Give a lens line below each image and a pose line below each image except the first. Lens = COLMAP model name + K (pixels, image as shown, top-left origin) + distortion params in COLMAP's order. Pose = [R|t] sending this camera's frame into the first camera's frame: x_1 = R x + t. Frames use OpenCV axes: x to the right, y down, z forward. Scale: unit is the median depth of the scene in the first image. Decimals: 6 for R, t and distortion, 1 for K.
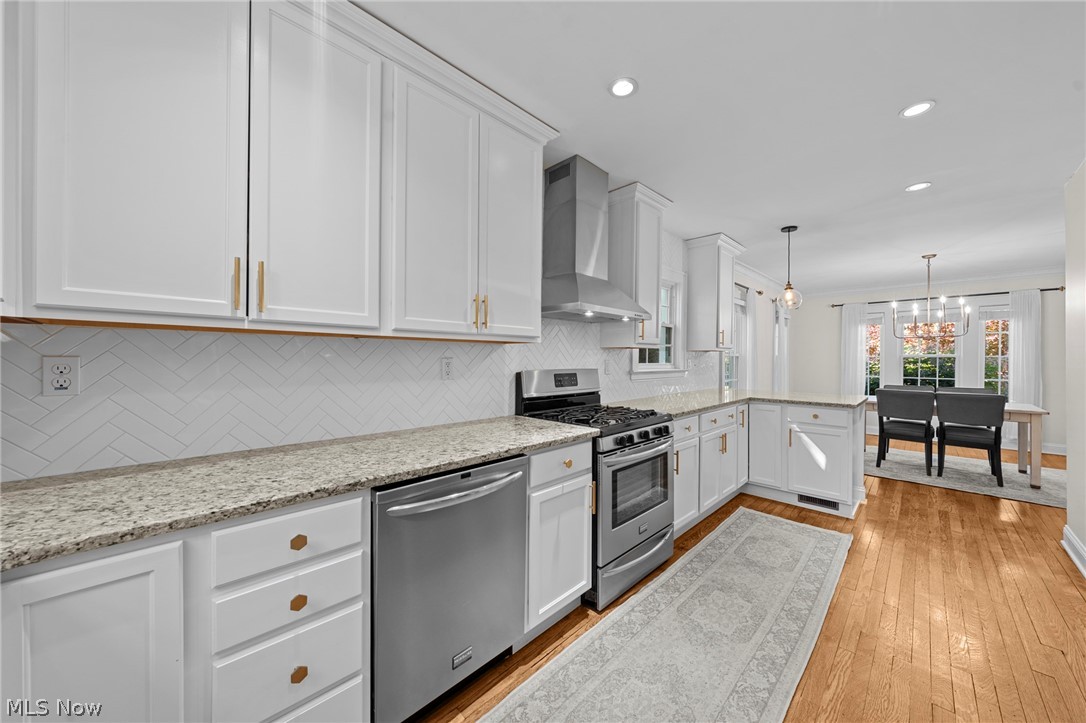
lens RADIAL K [[390.4, 0, 543.0], [0, 390.4, 361.5], [0, 0, 1]] dist [0.000021, 0.000020]
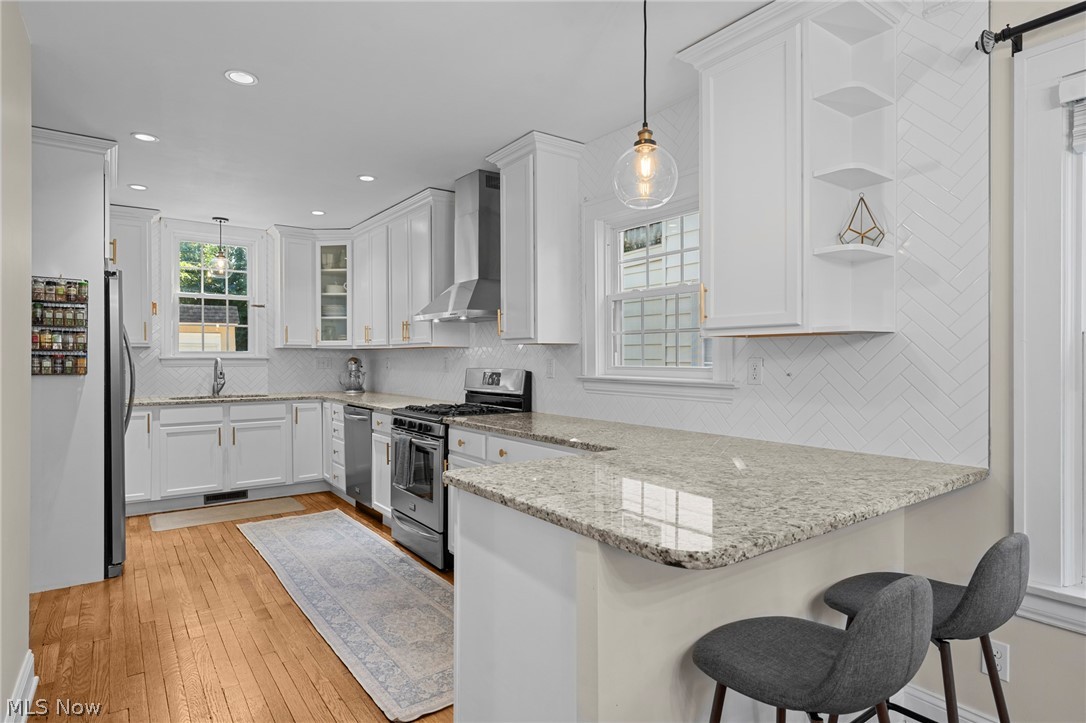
lens RADIAL K [[592.4, 0, 543.0], [0, 592.4, 361.5], [0, 0, 1]] dist [-0.000254, 0.000014]
pose [[-0.166954, 0.001489, -0.985964, 1.994926], [-0.004569, 0.999987, 0.002284, -0.003487], [0.985954, 0.004886, -0.166945, 1.747523]]
